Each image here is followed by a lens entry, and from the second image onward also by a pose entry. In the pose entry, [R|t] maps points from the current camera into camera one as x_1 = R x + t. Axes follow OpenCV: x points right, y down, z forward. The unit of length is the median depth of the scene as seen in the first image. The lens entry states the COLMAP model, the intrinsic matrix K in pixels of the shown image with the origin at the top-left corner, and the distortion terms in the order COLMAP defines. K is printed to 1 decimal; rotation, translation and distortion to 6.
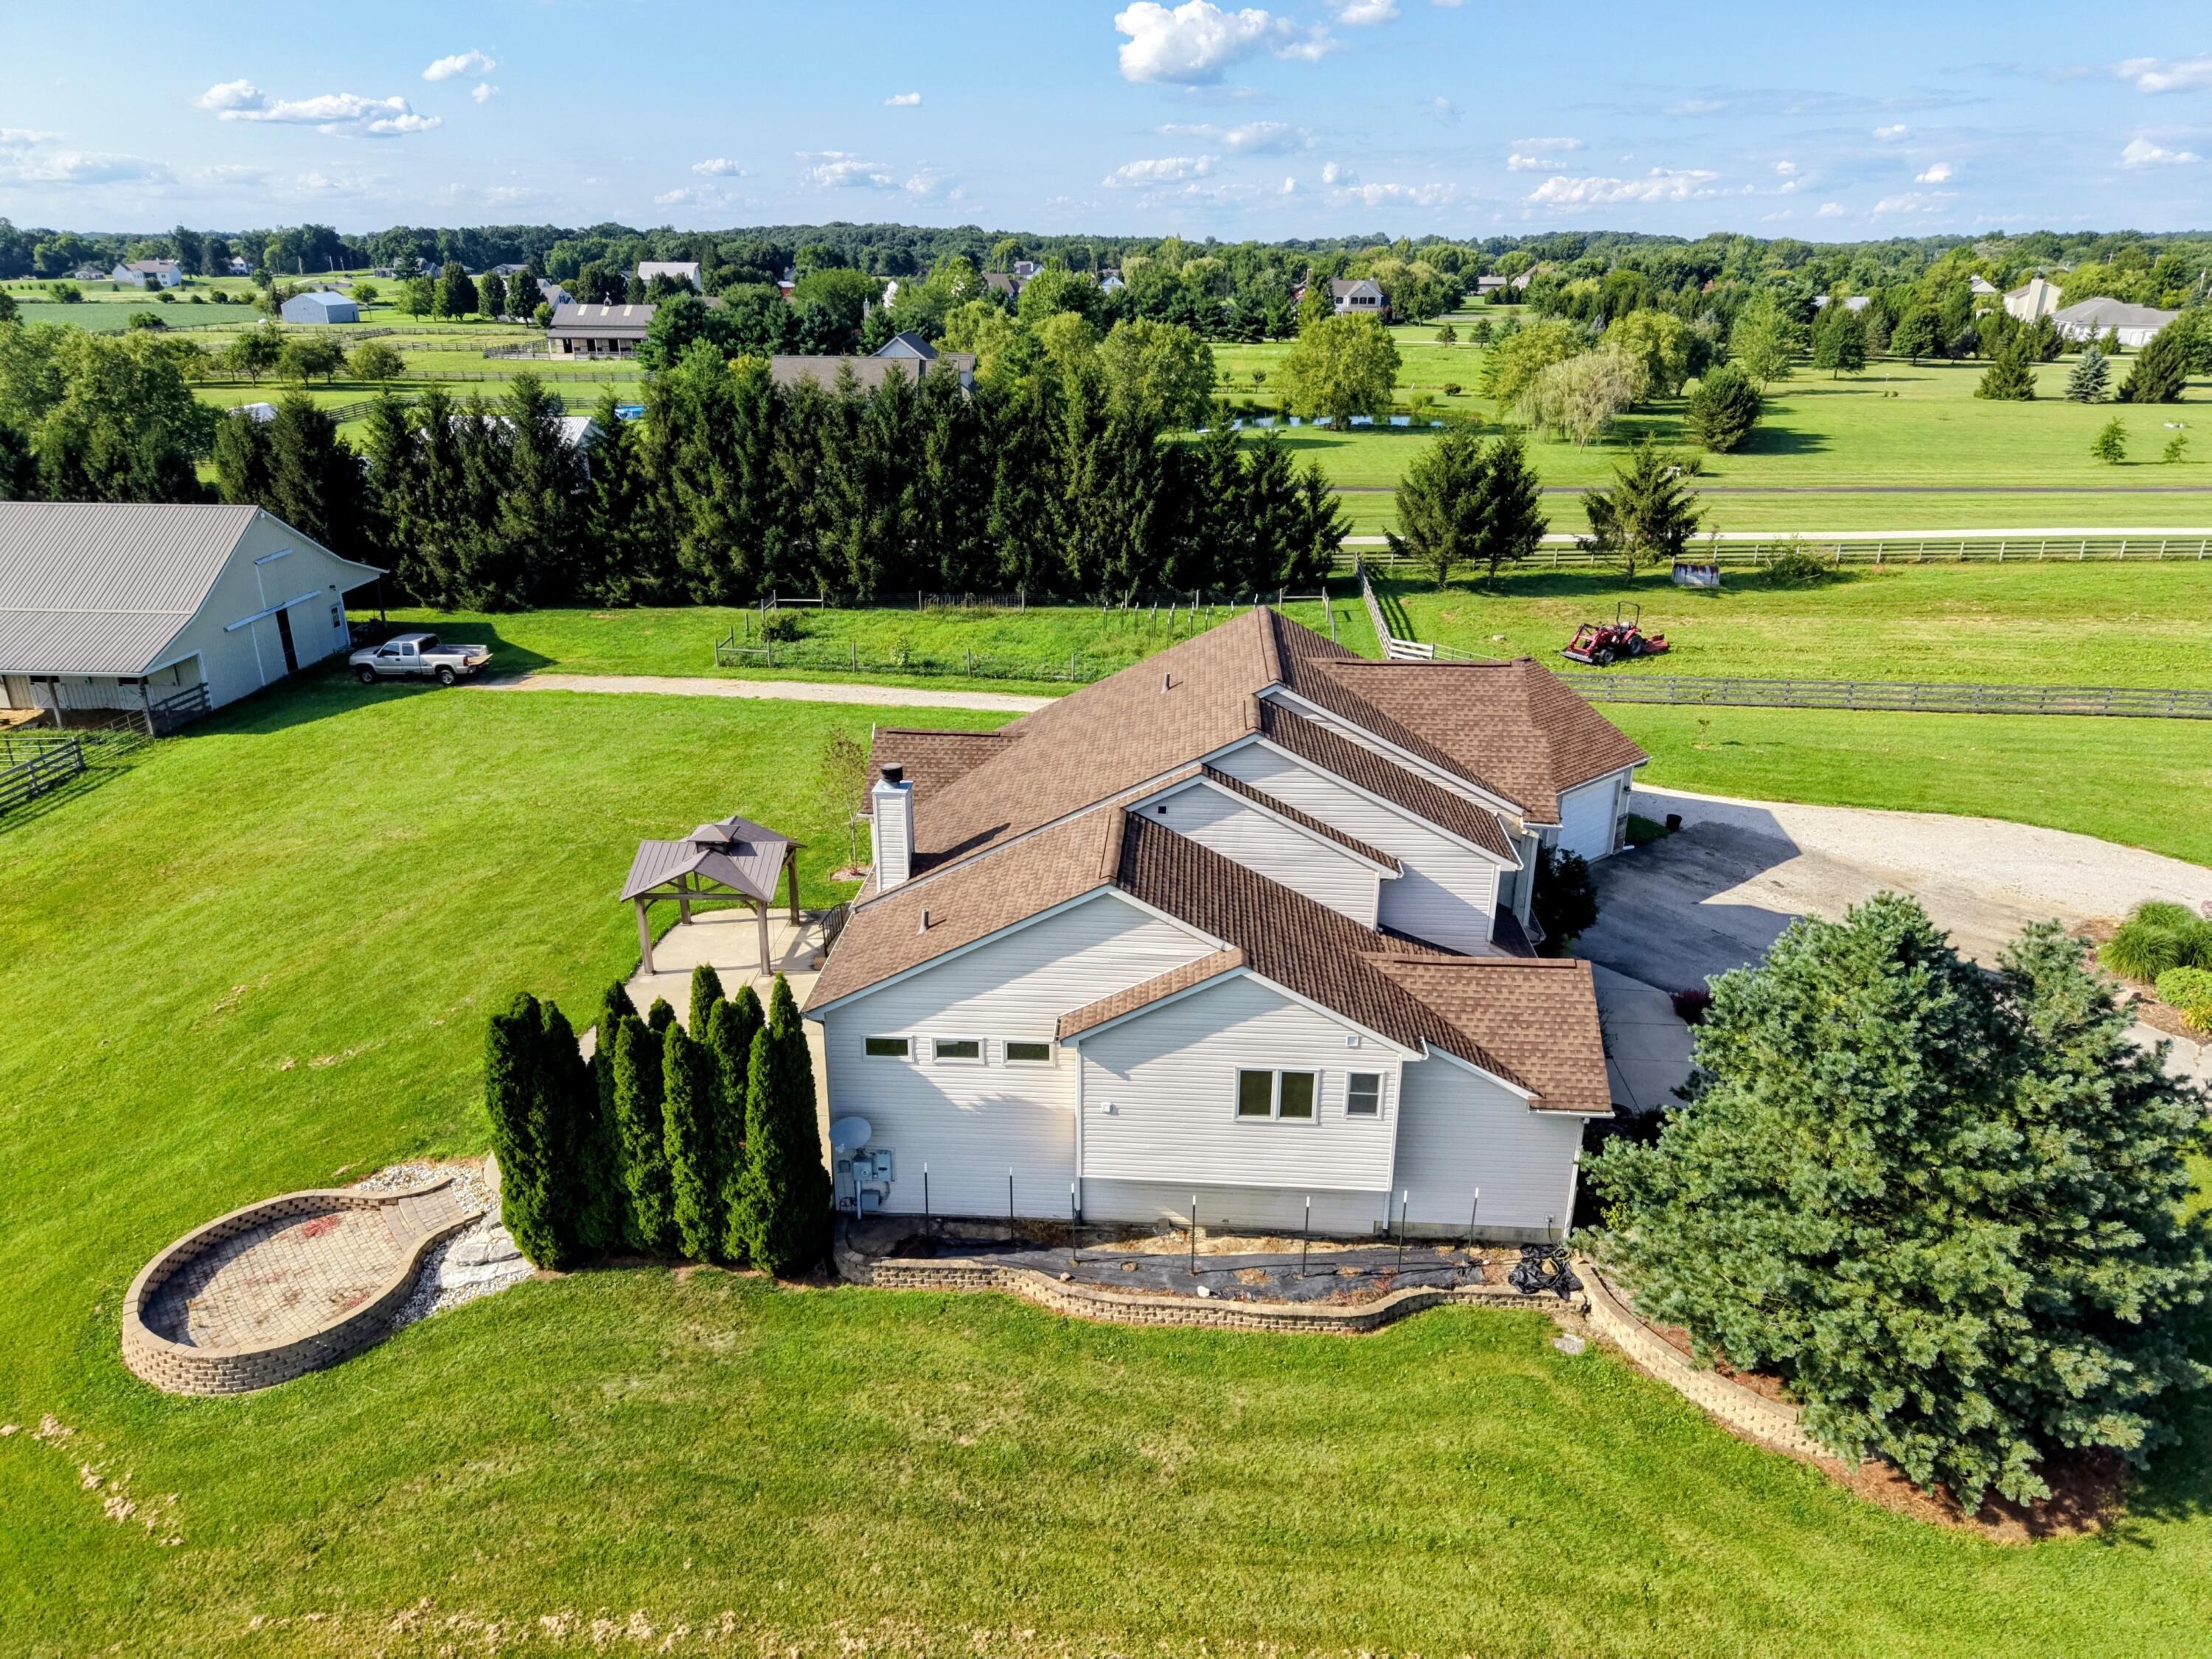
lens RADIAL K [[1551.7, 0, 1109.3], [0, 1551.7, 829.8], [0, 0, 1]] dist [0.024725, -0.001162]
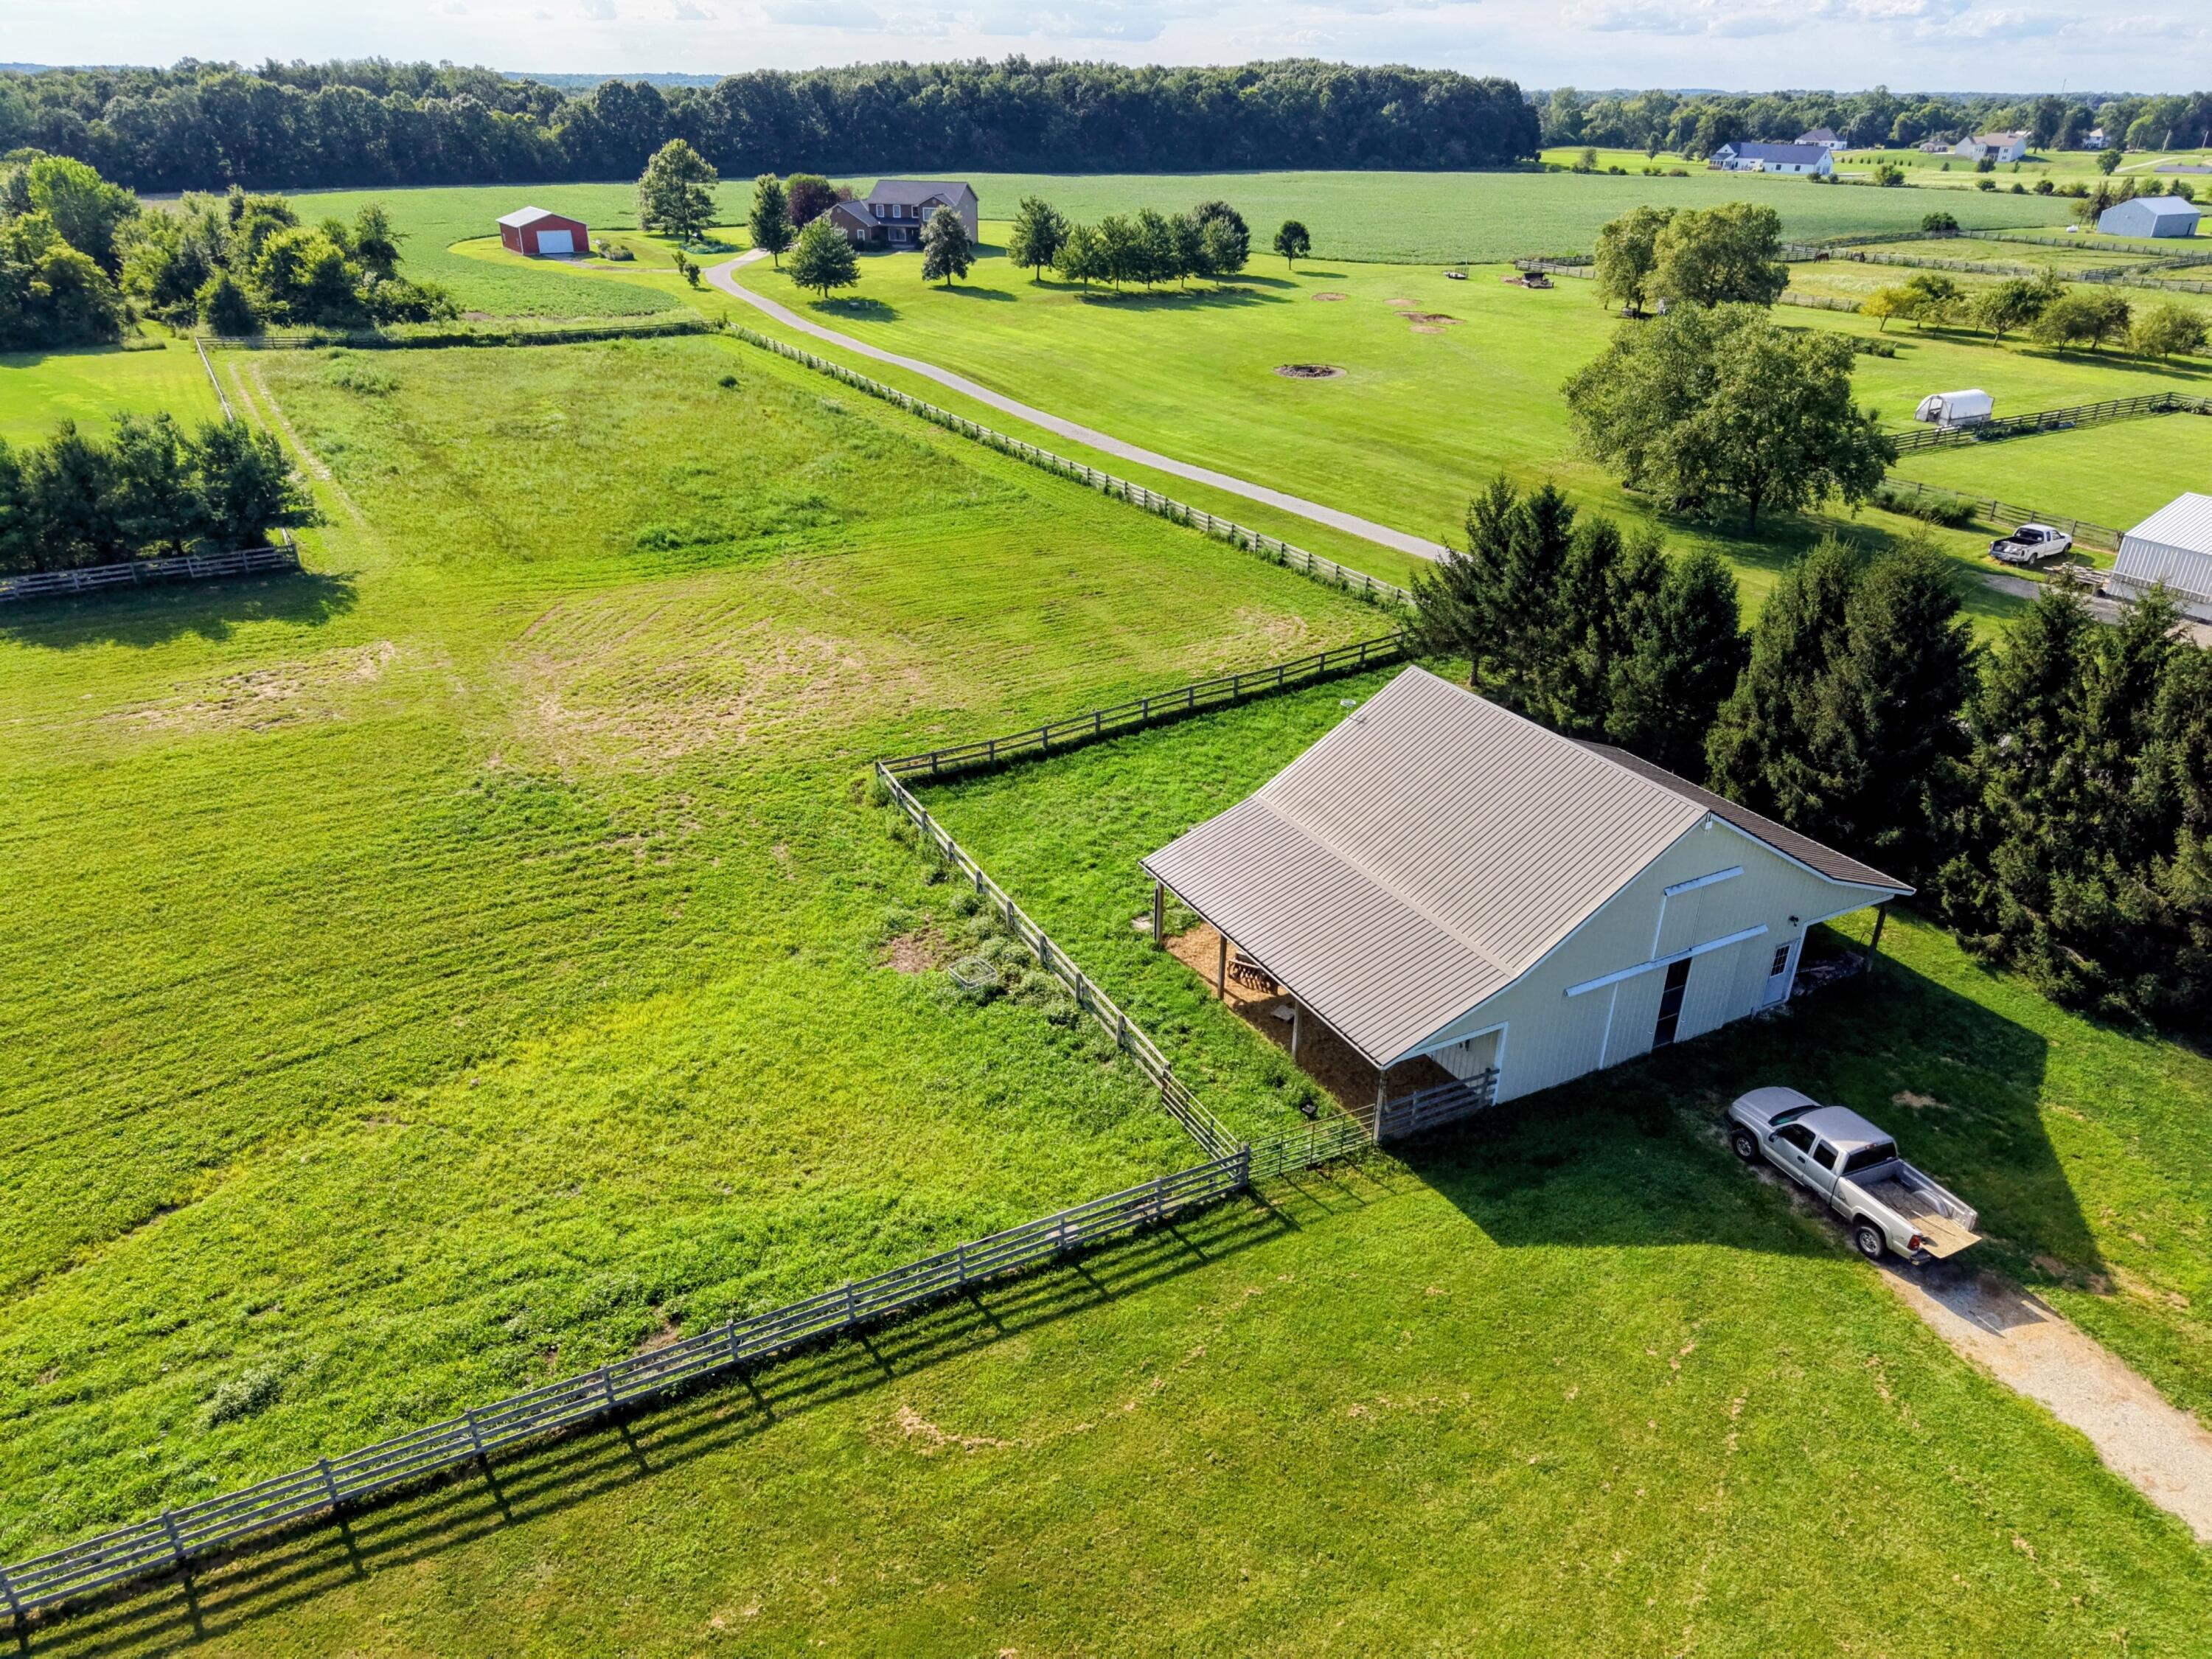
lens RADIAL K [[1446.1, 0, 1103.4], [0, 1446.1, 839.5], [0, 0, 1]] dist [0.004144, -0.007120]
pose [[0.503036, 0.400261, -0.765993, -0.157793], [-0.301295, 0.911909, 0.278644, -0.185289], [0.810047, 0.090622, 0.579320, 0.333637]]
